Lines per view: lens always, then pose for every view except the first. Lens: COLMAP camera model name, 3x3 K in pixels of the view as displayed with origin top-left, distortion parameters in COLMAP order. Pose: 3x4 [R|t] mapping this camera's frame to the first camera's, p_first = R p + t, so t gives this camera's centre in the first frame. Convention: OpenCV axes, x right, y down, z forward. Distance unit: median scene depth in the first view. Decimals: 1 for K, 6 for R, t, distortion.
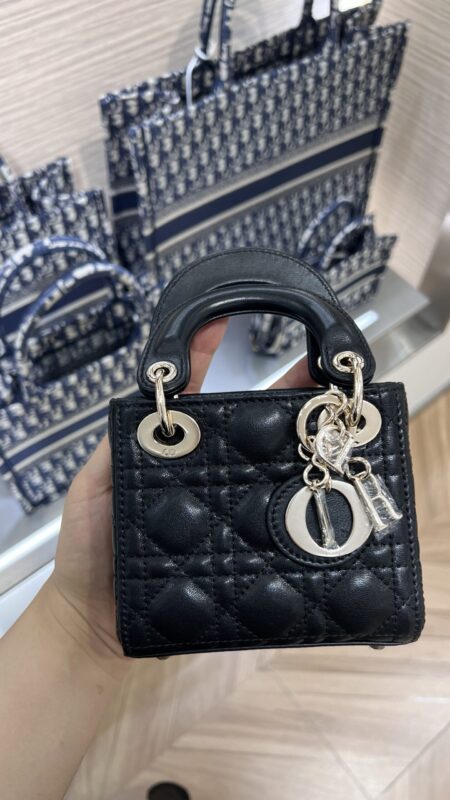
lens RADIAL K [[612.5, 0, 222.6], [0, 612.5, 396.9], [0, 0, 1]] dist [0.027471, -0.044046]
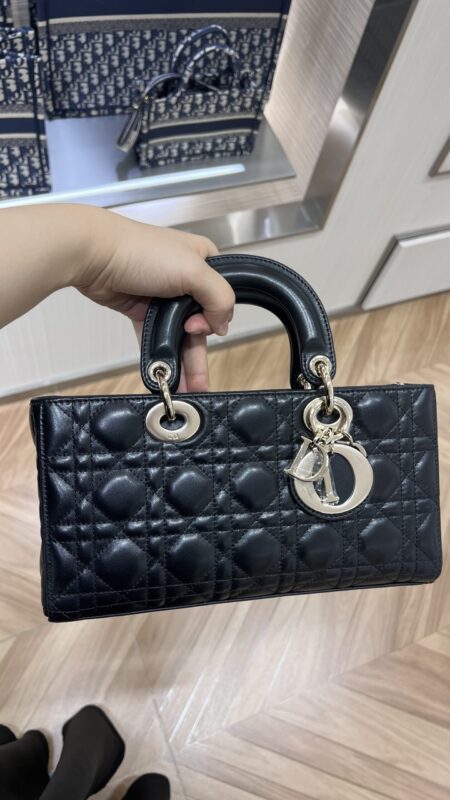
lens RADIAL K [[612.5, 0, 224.0], [0, 612.5, 400.2], [0, 0, 1]] dist [0.027471, -0.044046]
pose [[0.949931, 0.312415, -0.005304, 0.468615], [-0.311876, 0.949056, 0.045010, 0.303734], [0.019095, -0.041102, 0.998972, -0.177851]]
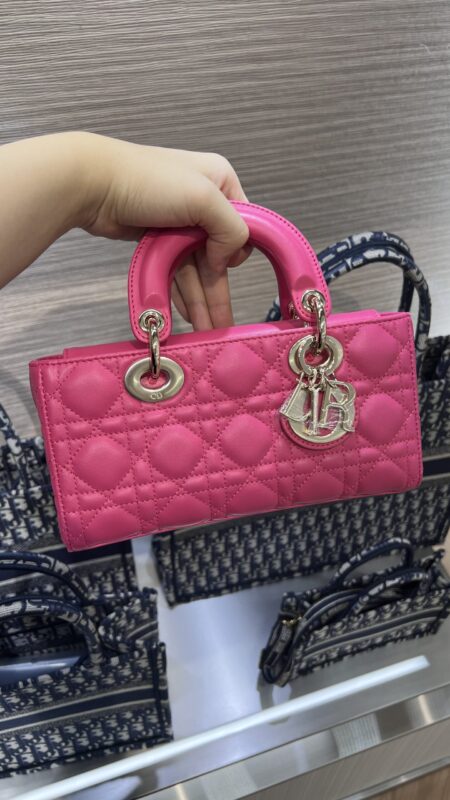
lens RADIAL K [[612.5, 0, 224.6], [0, 612.5, 401.3], [0, 0, 1]] dist [0.027471, -0.044046]
pose [[0.940666, 0.241154, -0.238732, 0.141715], [-0.289543, 0.937282, -0.194080, -0.293368], [0.176956, 0.251688, 0.951494, 0.122429]]
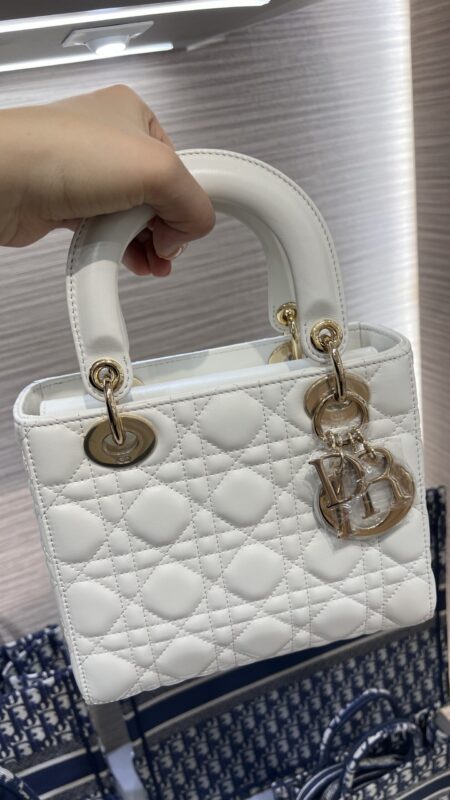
lens RADIAL K [[612.5, 0, 227.5], [0, 612.5, 404.0], [0, 0, 1]] dist [0.027471, -0.044046]
pose [[0.954741, -0.041618, -0.294513, 0.292213], [-0.124206, 0.843915, -0.521900, -0.215287], [0.270264, 0.534860, 0.800551, 0.127330]]
